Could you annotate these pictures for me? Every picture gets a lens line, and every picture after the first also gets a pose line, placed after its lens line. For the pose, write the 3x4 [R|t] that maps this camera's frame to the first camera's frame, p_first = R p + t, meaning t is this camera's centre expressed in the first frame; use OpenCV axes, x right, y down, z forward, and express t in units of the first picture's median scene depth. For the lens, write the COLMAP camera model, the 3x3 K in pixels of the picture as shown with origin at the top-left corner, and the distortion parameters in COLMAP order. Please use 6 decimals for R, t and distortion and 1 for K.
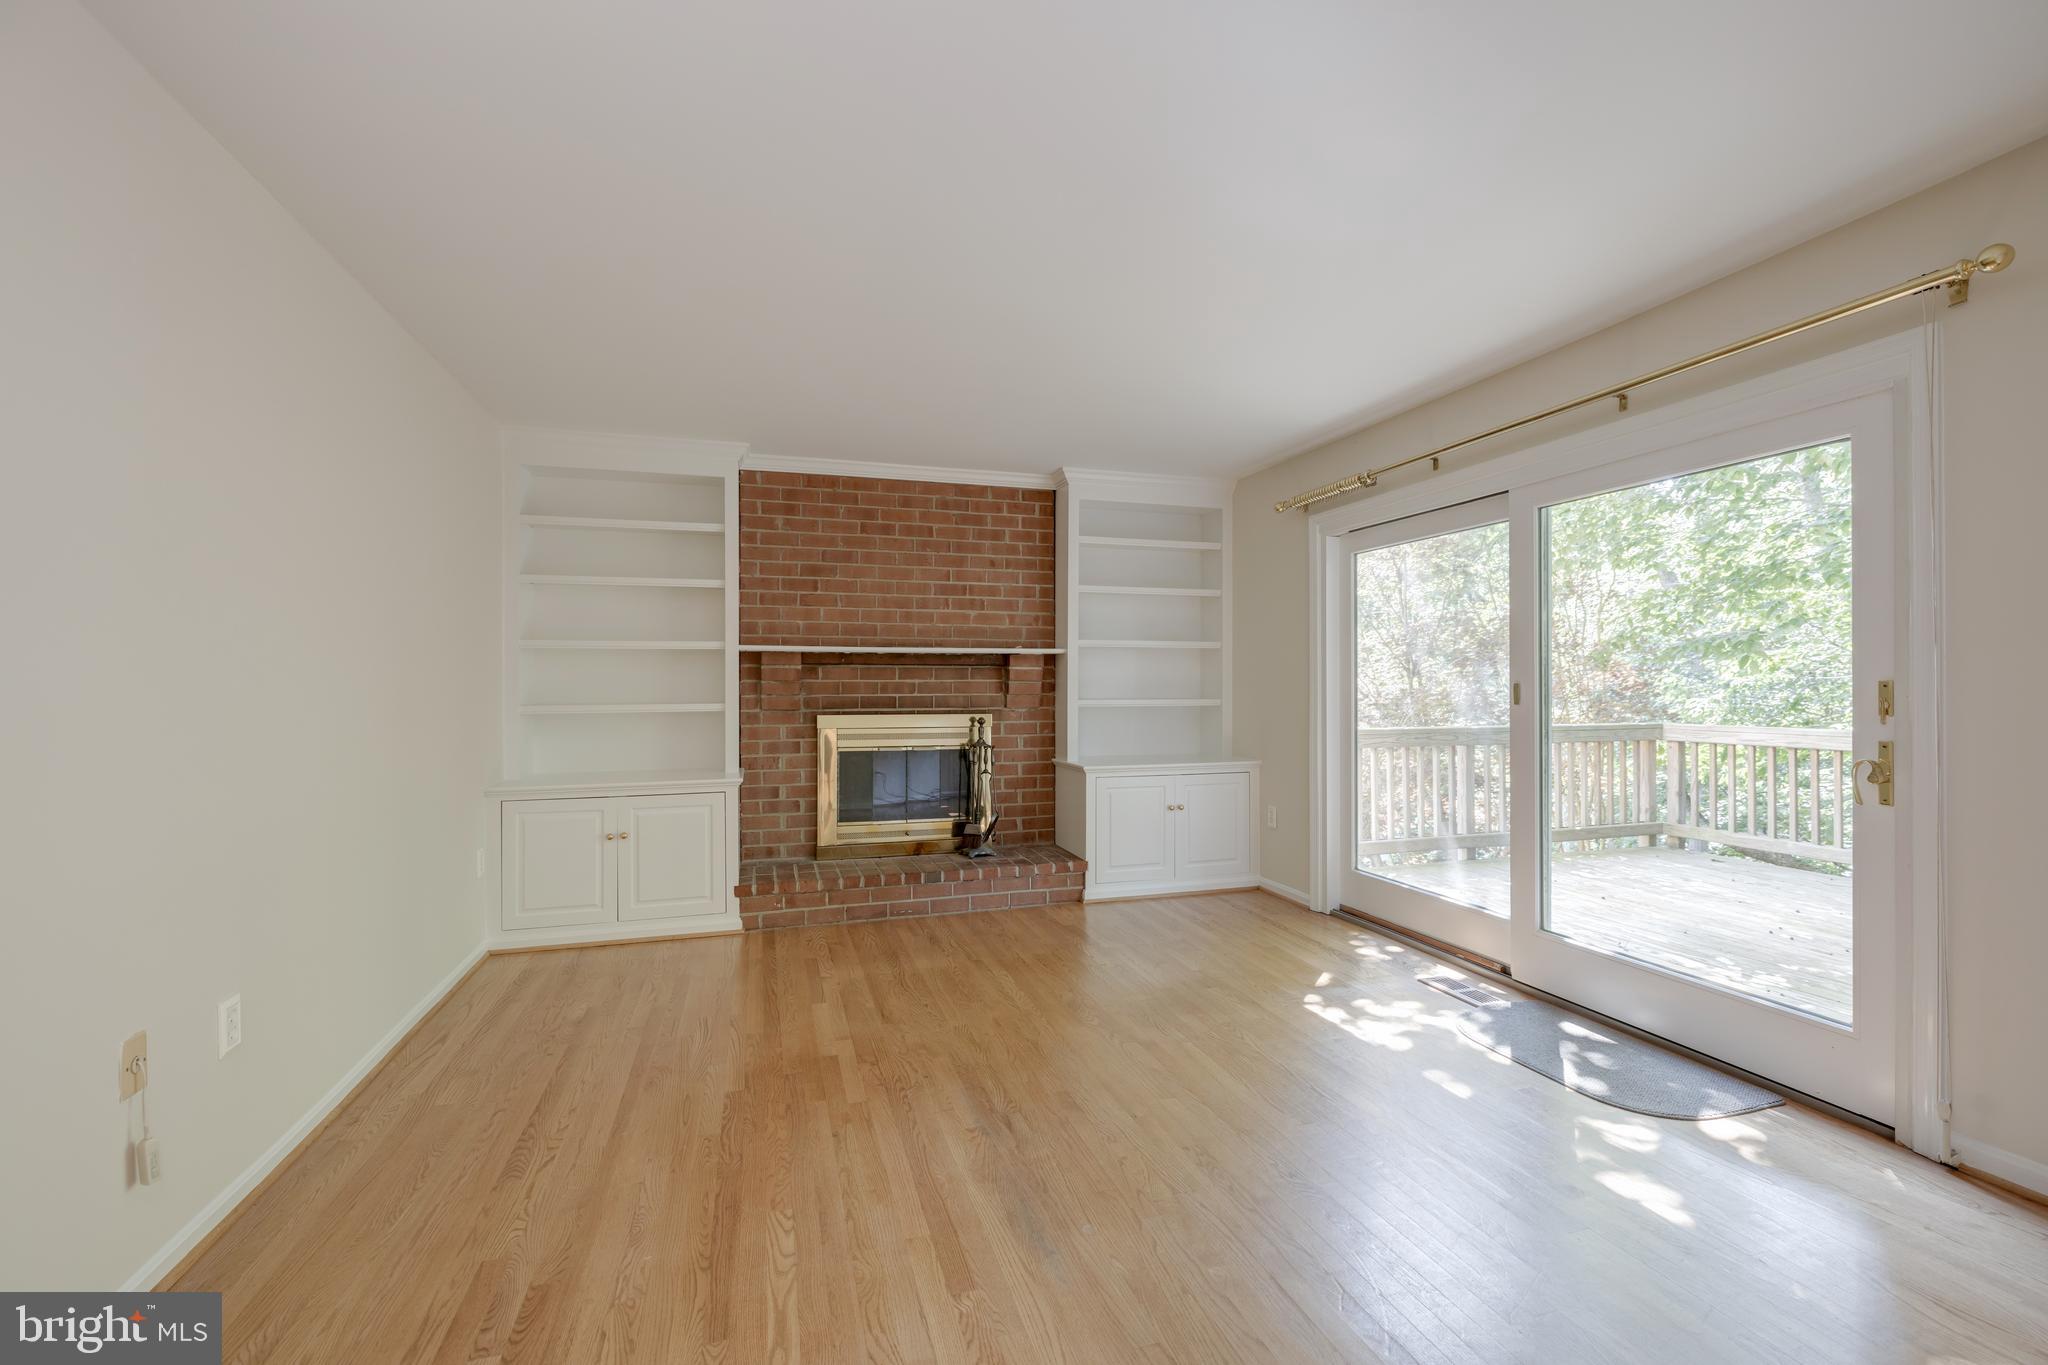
lens RADIAL K [[859.3, 0, 1029.2], [0, 859.3, 683.2], [0, 0, 1]] dist [-0.000977, -0.000091]
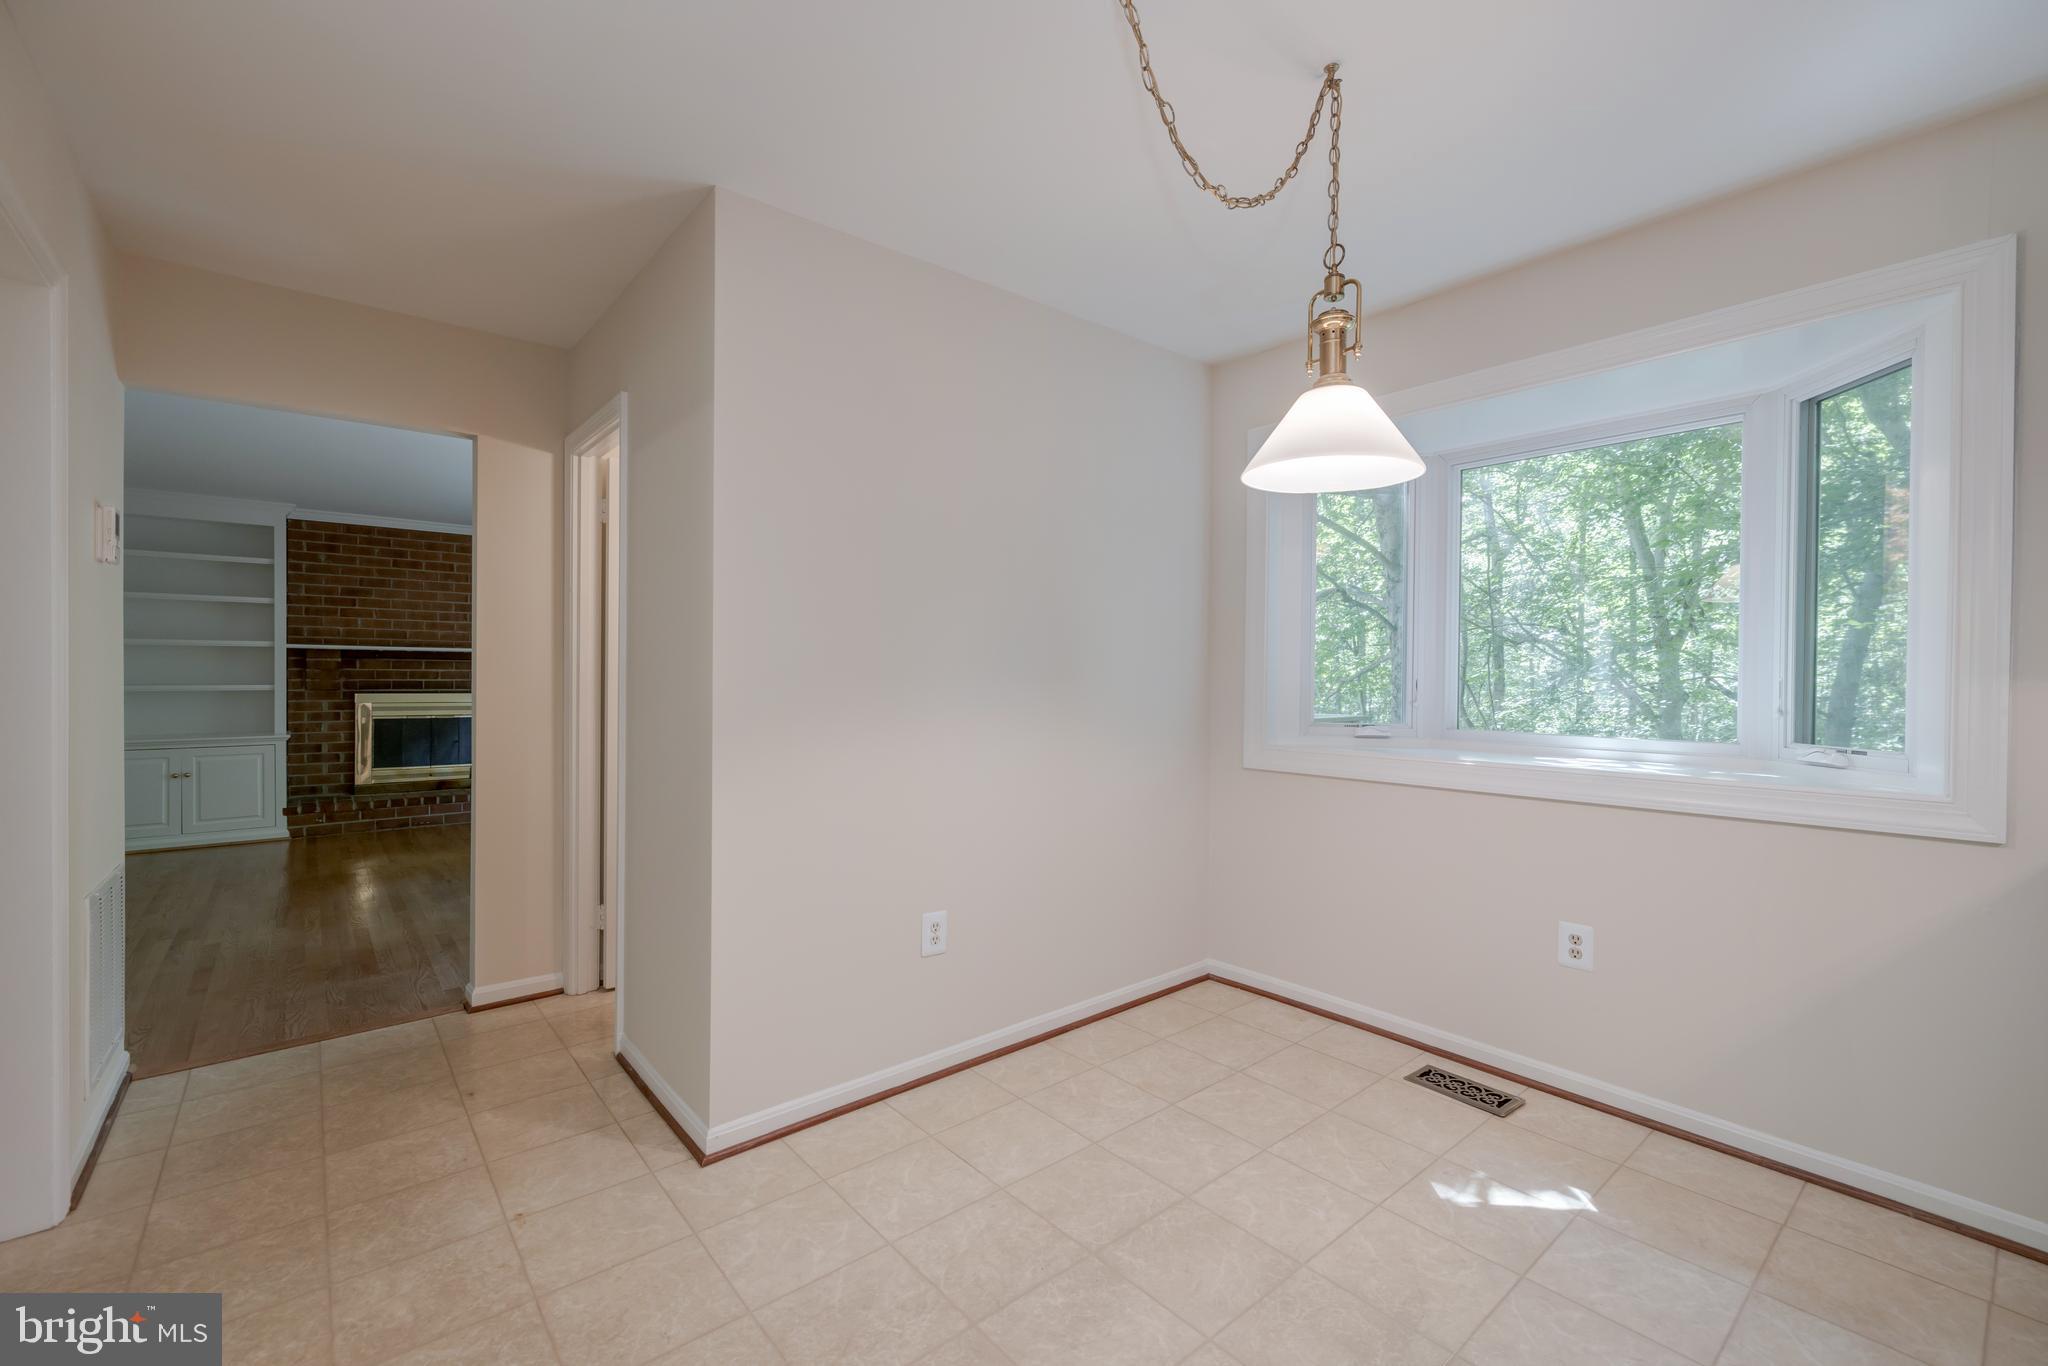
lens RADIAL K [[859.3, 0, 1029.2], [0, 859.3, 683.7], [0, 0, 1]] dist [-0.000977, -0.000091]
pose [[0.924051, 0.006159, 0.382220, 0.251158], [-0.011513, 0.999865, 0.011722, -0.009132], [-0.382097, -0.015232, 0.923997, -0.771055]]
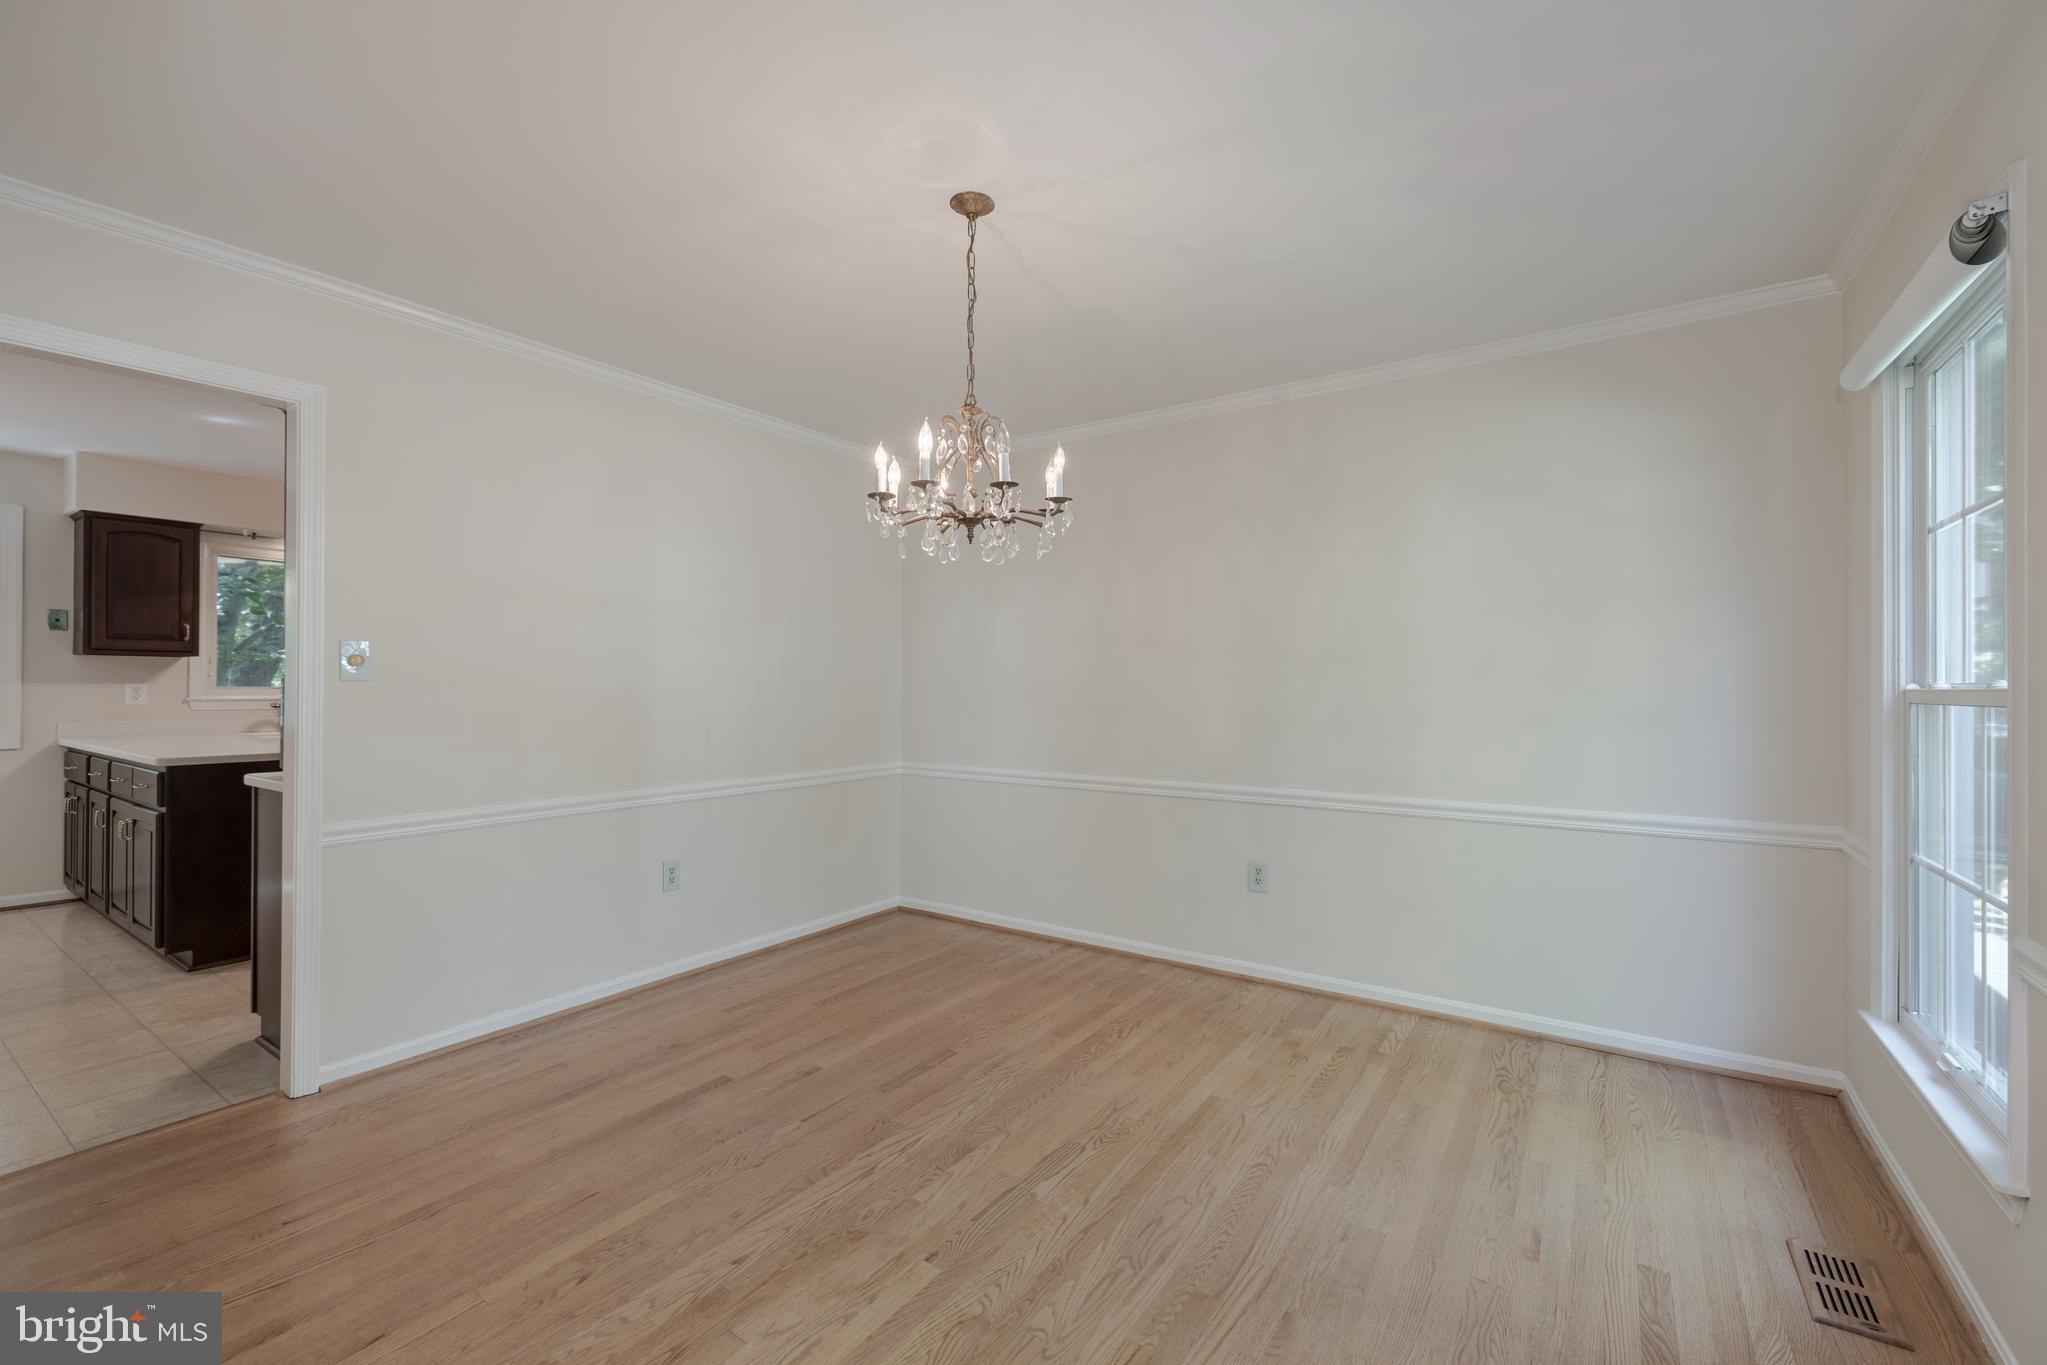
lens RADIAL K [[856.9, 0, 1029.8], [0, 856.9, 683.9], [0, 0, 1]] dist [-0.001151, 0.000389]
pose [[-0.618850, 0.002224, 0.785506, -0.676344], [-0.009503, 0.999902, -0.010317, -0.011597], [-0.785451, -0.013850, -0.618768, -0.881313]]
